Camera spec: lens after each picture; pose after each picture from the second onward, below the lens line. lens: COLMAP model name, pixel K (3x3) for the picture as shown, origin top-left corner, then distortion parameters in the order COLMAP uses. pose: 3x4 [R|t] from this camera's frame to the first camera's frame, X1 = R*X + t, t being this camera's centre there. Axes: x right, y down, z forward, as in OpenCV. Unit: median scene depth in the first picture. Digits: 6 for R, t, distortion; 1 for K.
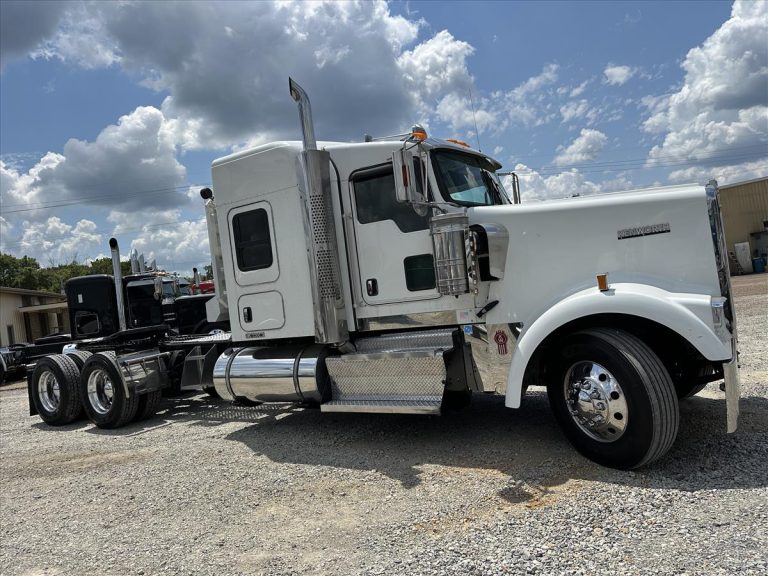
lens RADIAL K [[553.4, 0, 384.0], [0, 553.4, 288.0], [0, 0, 1]] dist [0.004236, -0.000890]
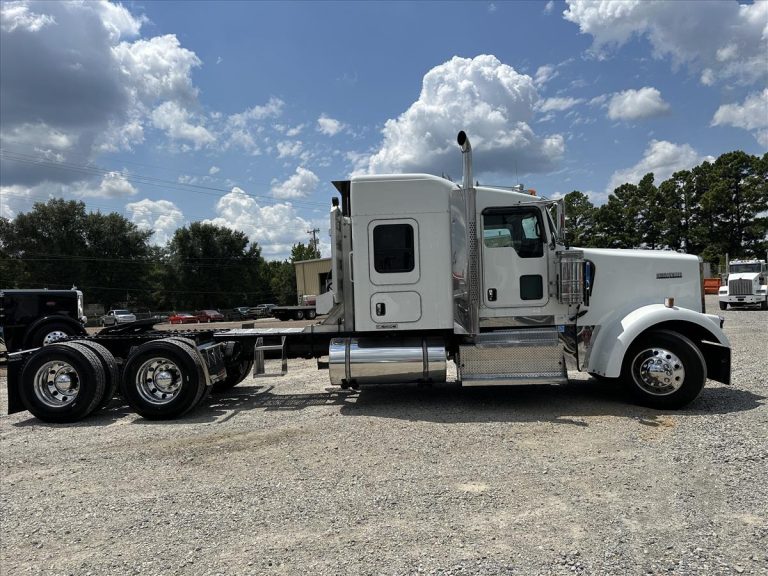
lens RADIAL K [[543.4, 0, 407.0], [0, 543.4, 307.4], [0, 0, 1]] dist [-0.008076, -0.004109]
pose [[0.845461, 0.077275, 0.528416, -0.843846], [-0.071577, 0.996945, -0.031271, 0.080643], [-0.529218, -0.011384, 0.848409, -0.012361]]
